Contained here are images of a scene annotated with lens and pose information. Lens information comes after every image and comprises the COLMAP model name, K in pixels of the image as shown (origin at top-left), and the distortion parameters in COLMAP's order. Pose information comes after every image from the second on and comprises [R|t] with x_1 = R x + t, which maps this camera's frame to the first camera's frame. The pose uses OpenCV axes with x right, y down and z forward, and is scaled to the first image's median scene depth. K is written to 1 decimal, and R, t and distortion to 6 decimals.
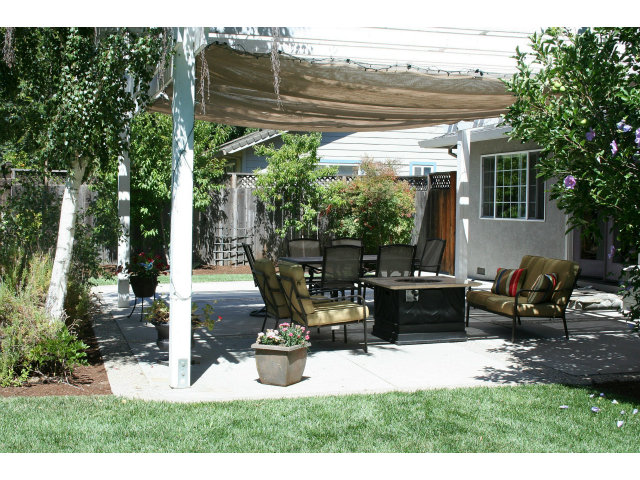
lens RADIAL K [[897.9, 0, 320.0], [0, 897.9, 240.0], [0, 0, 1]] dist [-0.009995, -0.017642]
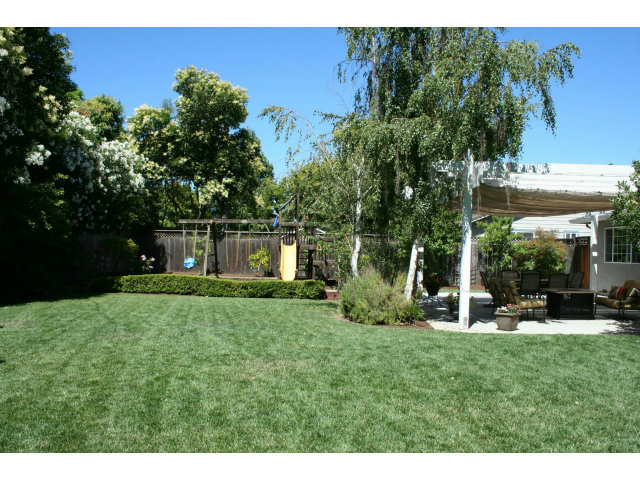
lens RADIAL K [[772.1, 0, 320.0], [0, 772.1, 240.0], [0, 0, 1]] dist [0.008915, 0.044007]
pose [[0.981185, 0.008801, -0.192872, -0.093286], [-0.020862, 0.997945, -0.060590, 0.041335], [0.191942, 0.063474, 0.979351, -0.710892]]
